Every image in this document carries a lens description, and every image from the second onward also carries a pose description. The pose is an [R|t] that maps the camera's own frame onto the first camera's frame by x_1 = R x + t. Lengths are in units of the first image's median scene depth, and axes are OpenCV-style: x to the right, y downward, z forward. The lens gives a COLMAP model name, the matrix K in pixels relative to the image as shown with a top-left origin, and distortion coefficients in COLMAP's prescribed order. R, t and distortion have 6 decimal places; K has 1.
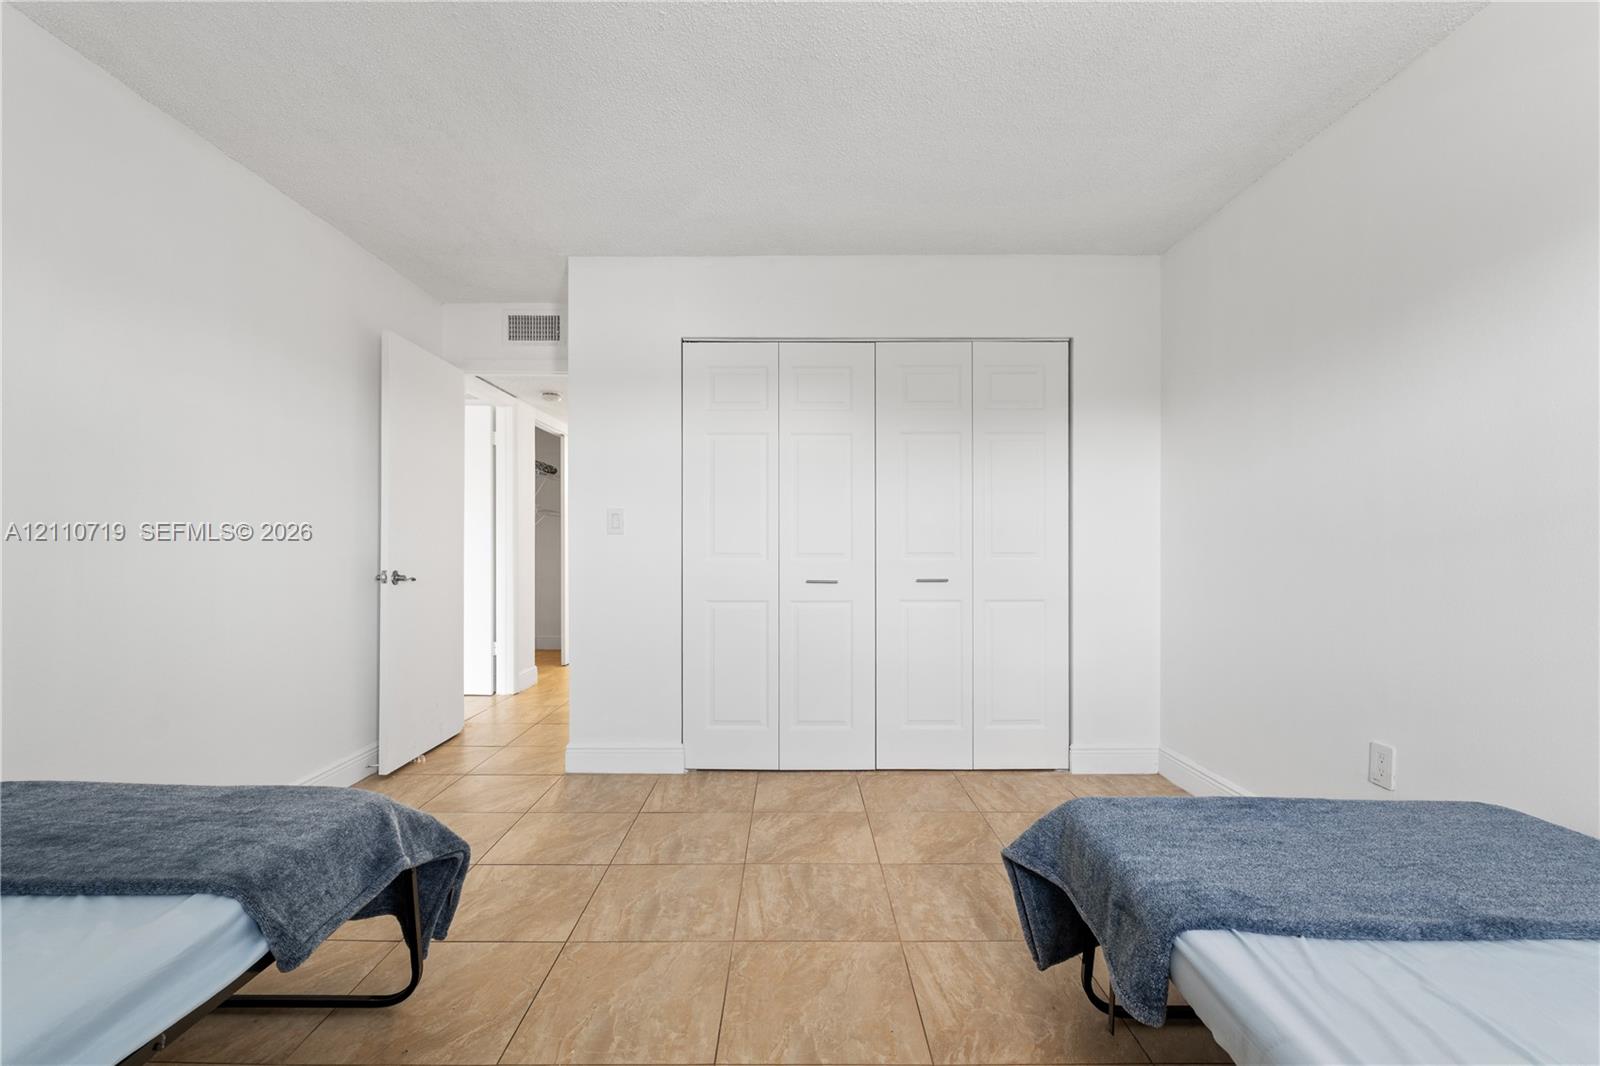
lens RADIAL K [[691.4, 0, 796.1], [0, 691.4, 535.8], [0, 0, 1]] dist [0.000411, 0.000154]
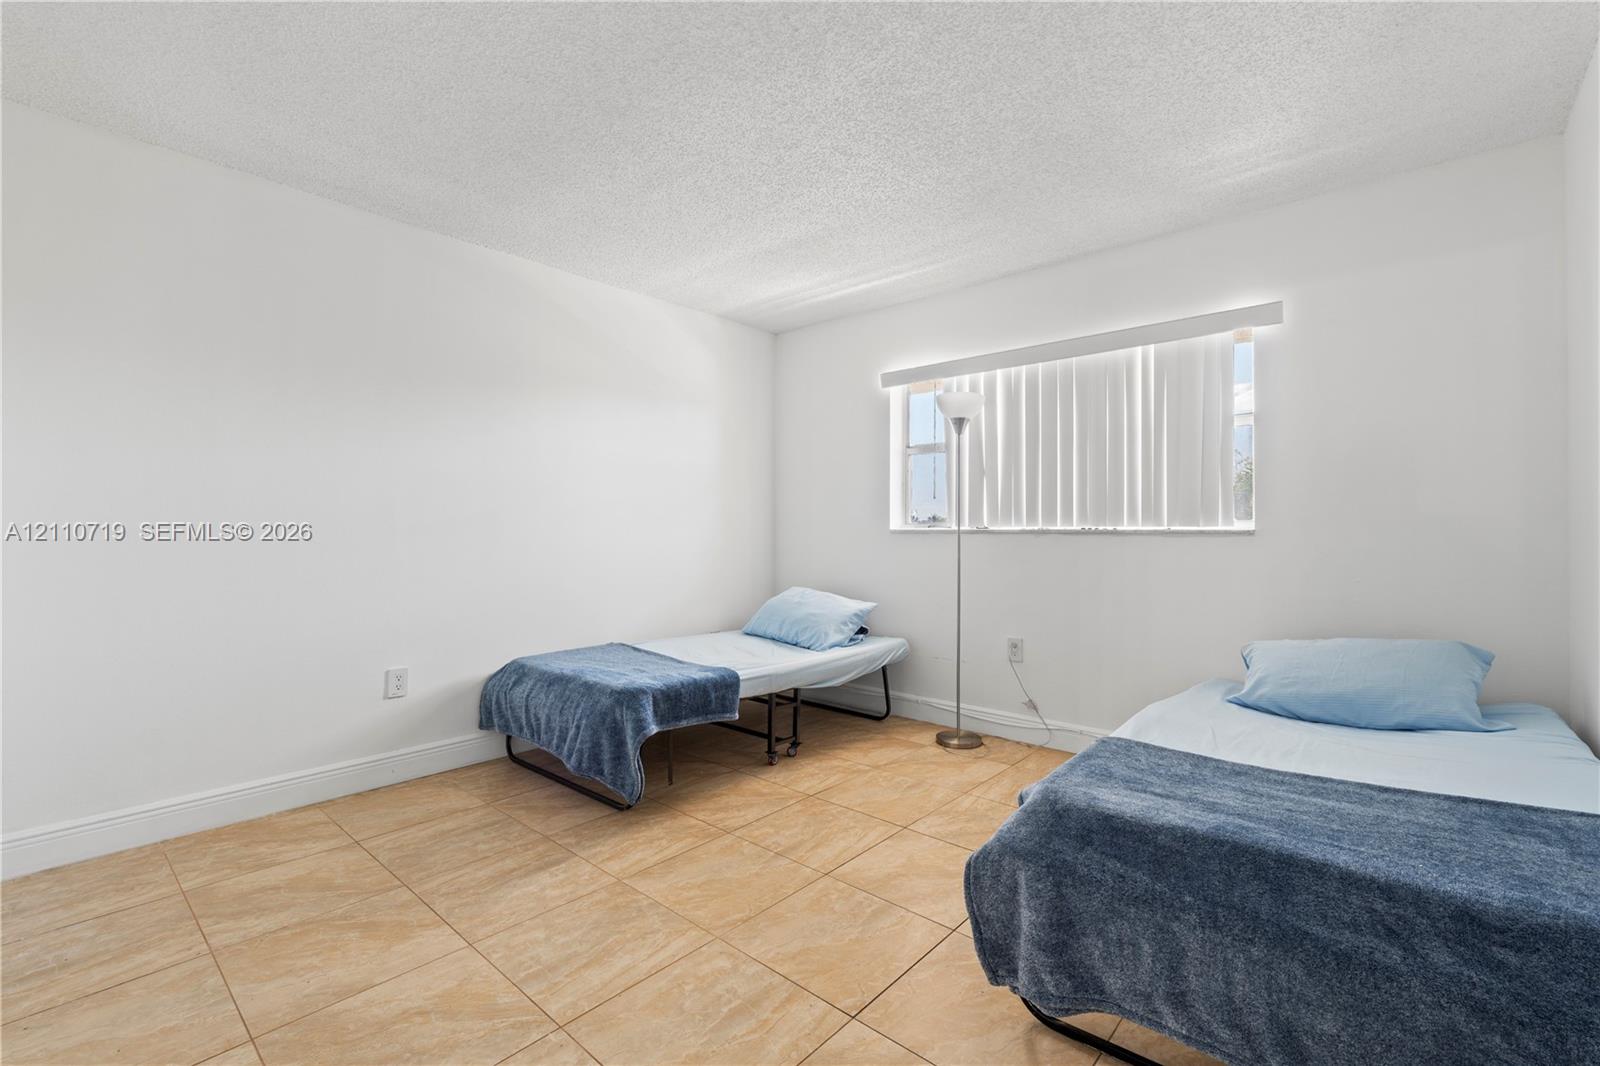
lens RADIAL K [[691.4, 0, 802.9], [0, 691.4, 532.1], [0, 0, 1]] dist [0.000411, 0.000154]
pose [[-0.738239, -0.002022, 0.674537, -0.792869], [-0.004273, 0.999989, -0.001679, 0.015448], [-0.674526, -0.004122, -0.738240, 1.557677]]
